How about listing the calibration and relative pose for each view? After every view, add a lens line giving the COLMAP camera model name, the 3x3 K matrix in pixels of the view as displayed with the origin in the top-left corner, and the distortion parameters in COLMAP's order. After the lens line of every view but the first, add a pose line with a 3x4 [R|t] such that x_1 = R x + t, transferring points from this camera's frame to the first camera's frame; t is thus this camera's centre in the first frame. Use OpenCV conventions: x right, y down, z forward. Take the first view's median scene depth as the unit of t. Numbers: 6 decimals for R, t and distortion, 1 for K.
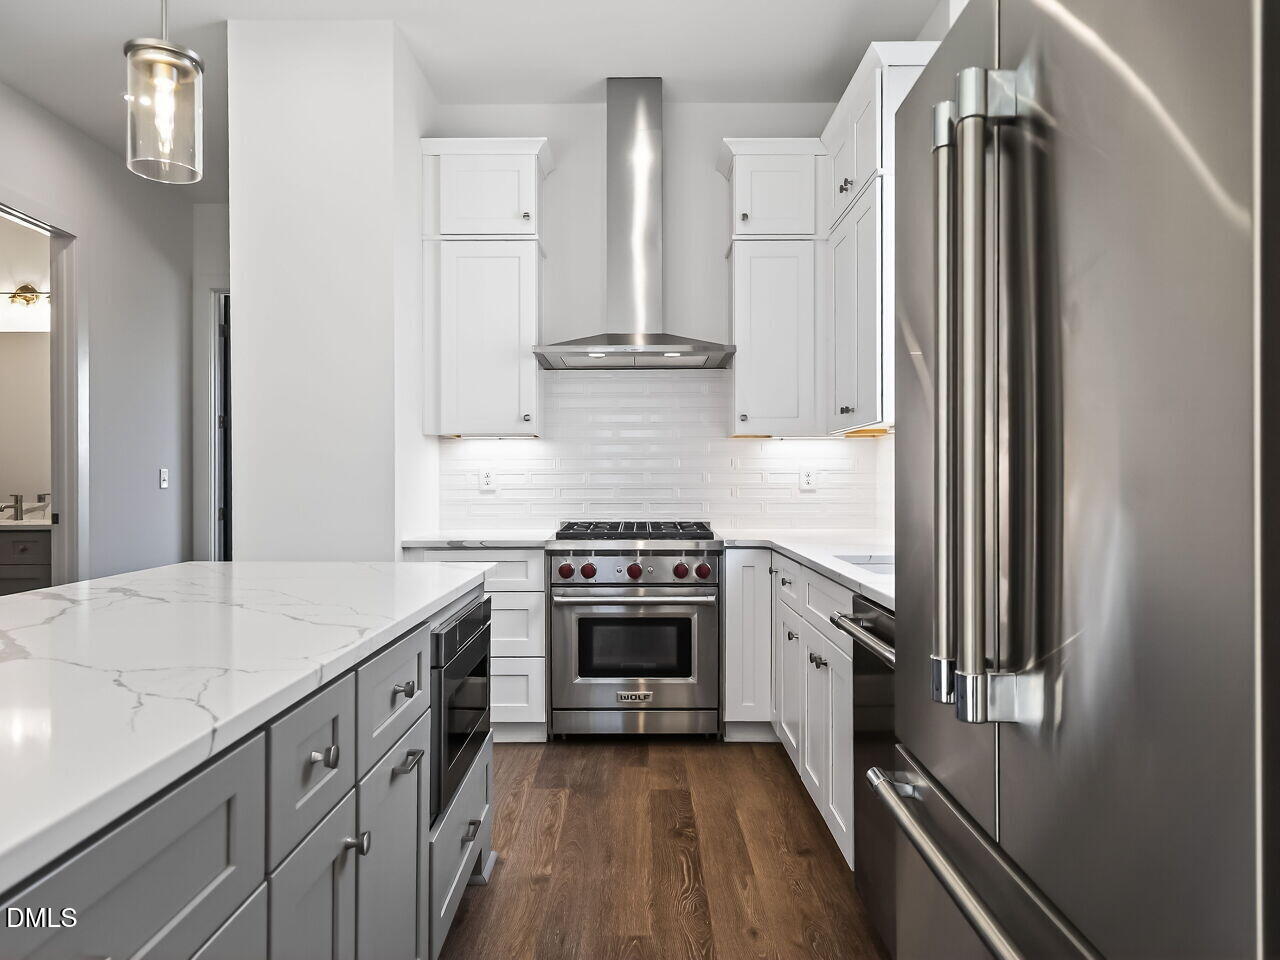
lens RADIAL K [[845.2, 0, 640.0], [0, 845.2, 480.0], [0, 0, 1]] dist [0.001312, 0.000452]
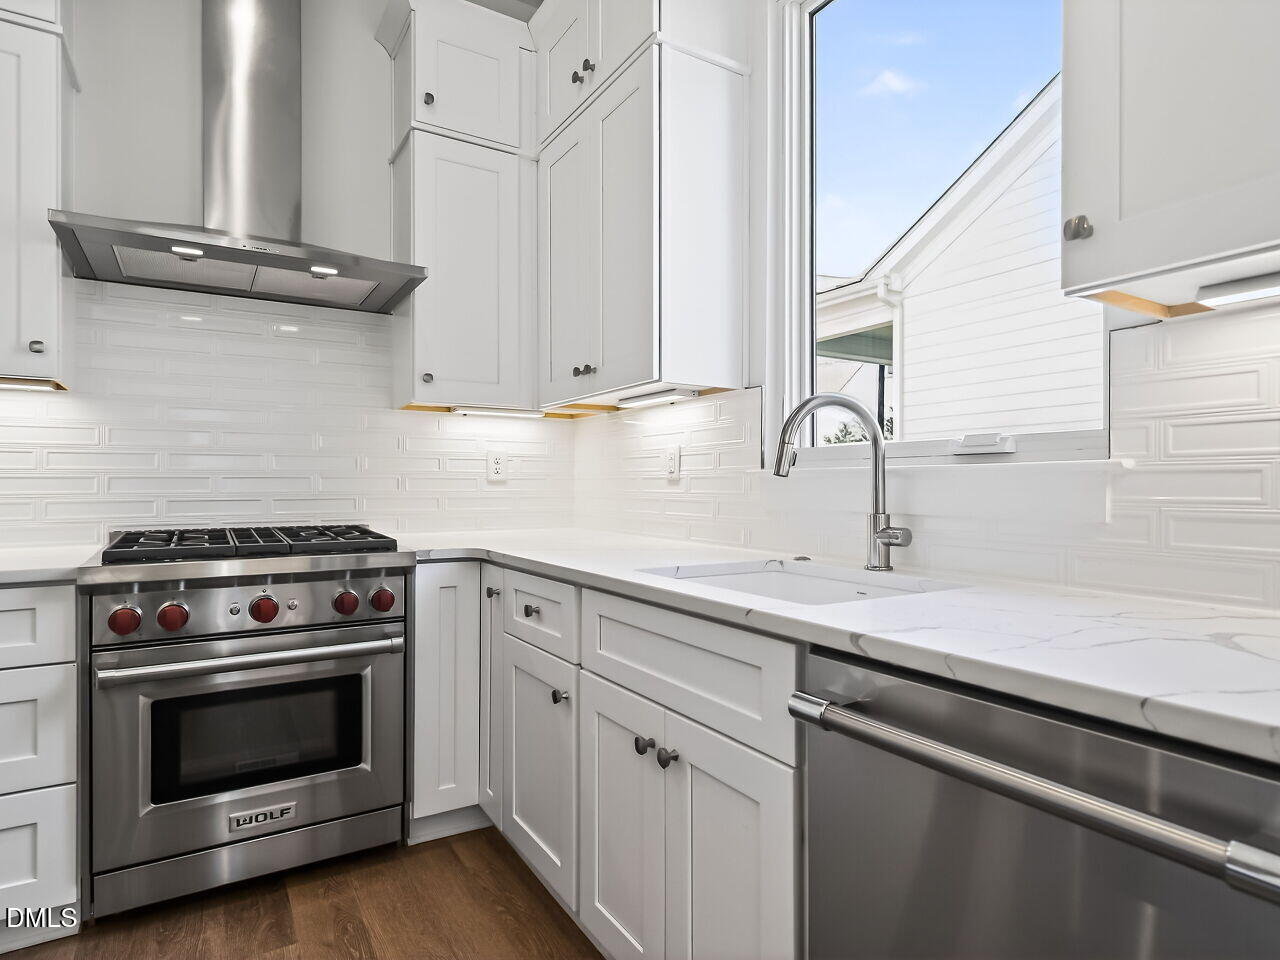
lens RADIAL K [[711.1, 0, 634.3], [0, 711.1, 482.9], [0, 0, 1]] dist [0.000844, 0.001381]
pose [[0.851474, 0.000990, 0.524396, -0.047241], [0.001524, 0.999989, -0.004362, 0.019392], [-0.524395, 0.004513, 0.851463, 0.421251]]
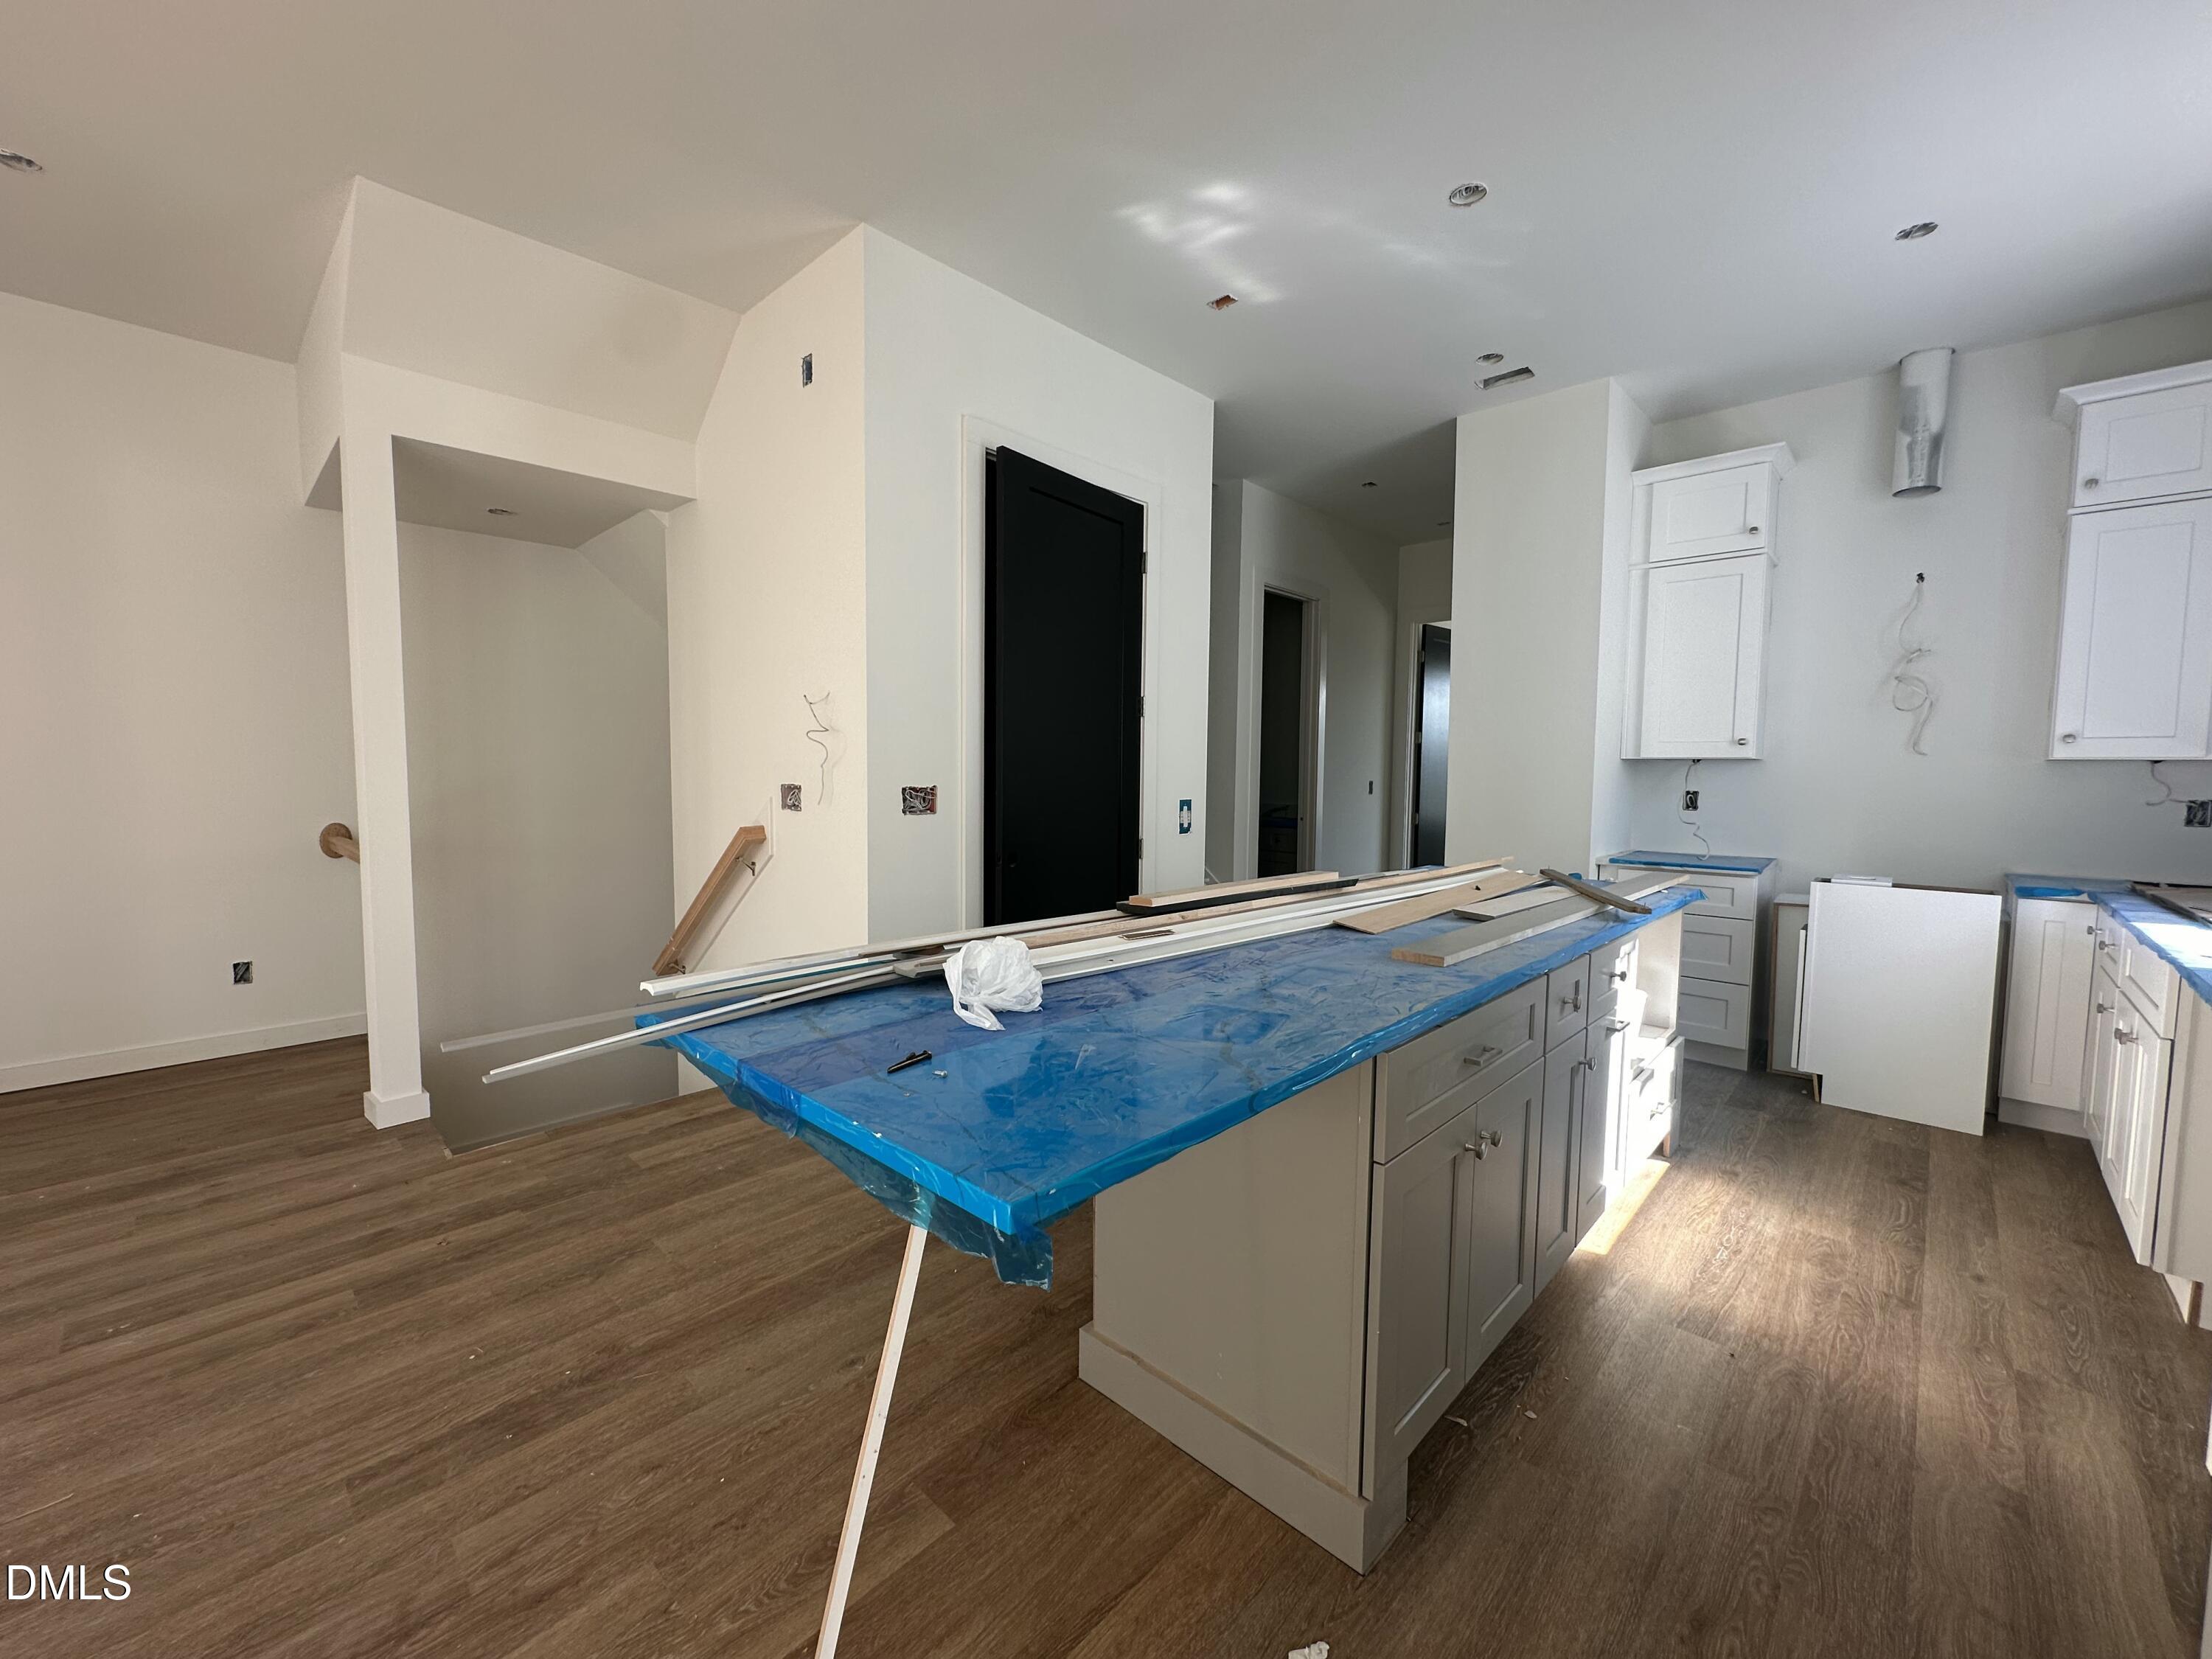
lens RADIAL K [[889.9, 0, 1099.4], [0, 889.9, 822.1], [0, 0, 1]] dist [-0.000031, 0.000001]
pose [[0.725338, 0.053976, -0.686273, 0.040250], [-0.014404, 0.997893, 0.063260, -0.036285], [0.688242, -0.036000, 0.724588, -0.271667]]
